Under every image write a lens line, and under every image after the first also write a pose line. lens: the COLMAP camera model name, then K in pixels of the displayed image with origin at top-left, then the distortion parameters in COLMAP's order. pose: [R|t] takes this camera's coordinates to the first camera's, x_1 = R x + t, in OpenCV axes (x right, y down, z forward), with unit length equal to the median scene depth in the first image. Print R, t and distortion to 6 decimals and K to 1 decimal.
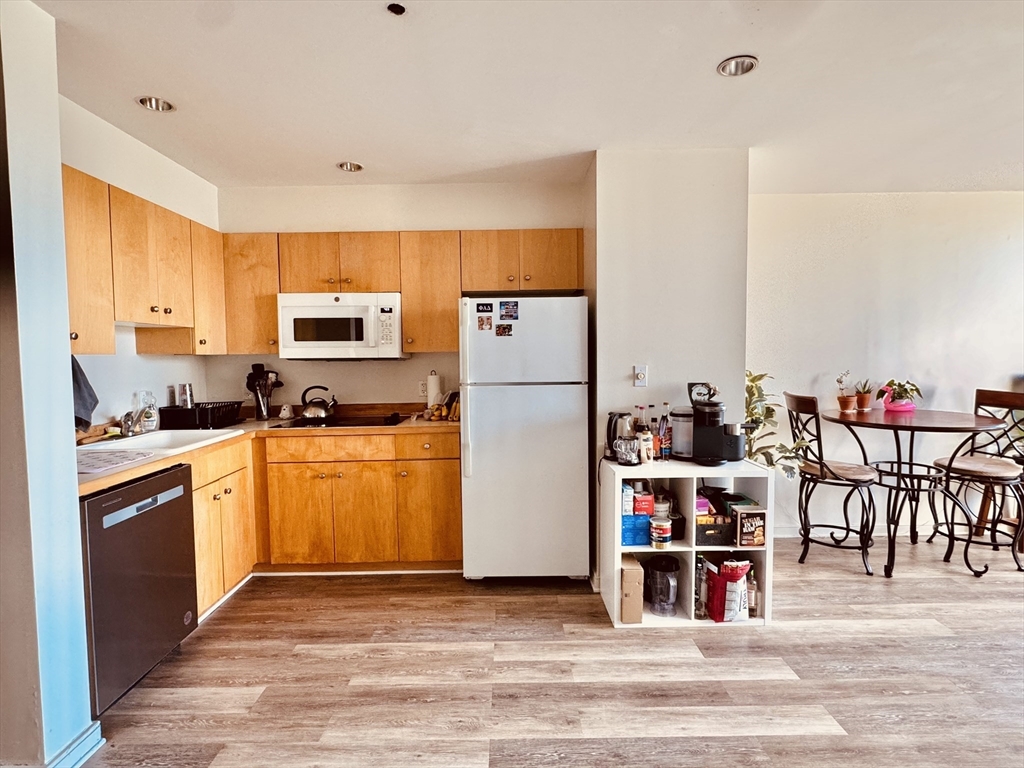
lens RADIAL K [[518.5, 0, 512.0], [0, 518.5, 384.0], [0, 0, 1]] dist [-0.004449, -0.000361]
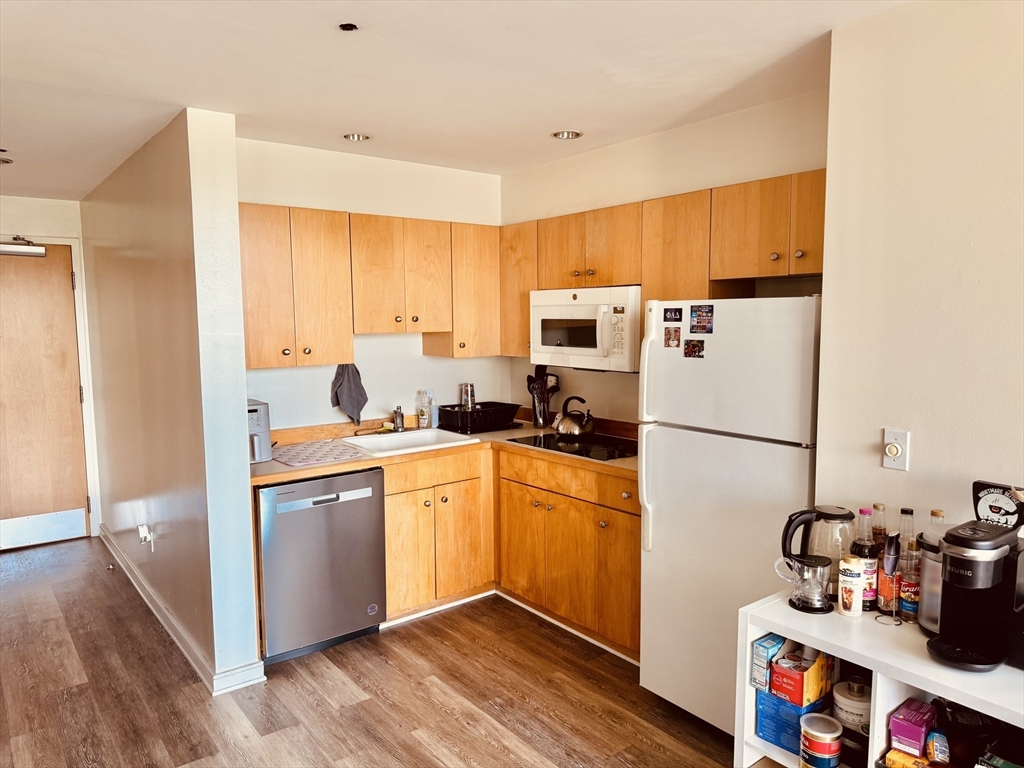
lens RADIAL K [[719.7, 0, 508.9], [0, 719.7, 386.8], [0, 0, 1]] dist [0.112161, -0.179447]
pose [[0.602903, 0.086731, -0.793086, 0.579521], [-0.043581, 0.996169, 0.075809, -0.114654], [0.796623, -0.011142, 0.604373, 0.246964]]
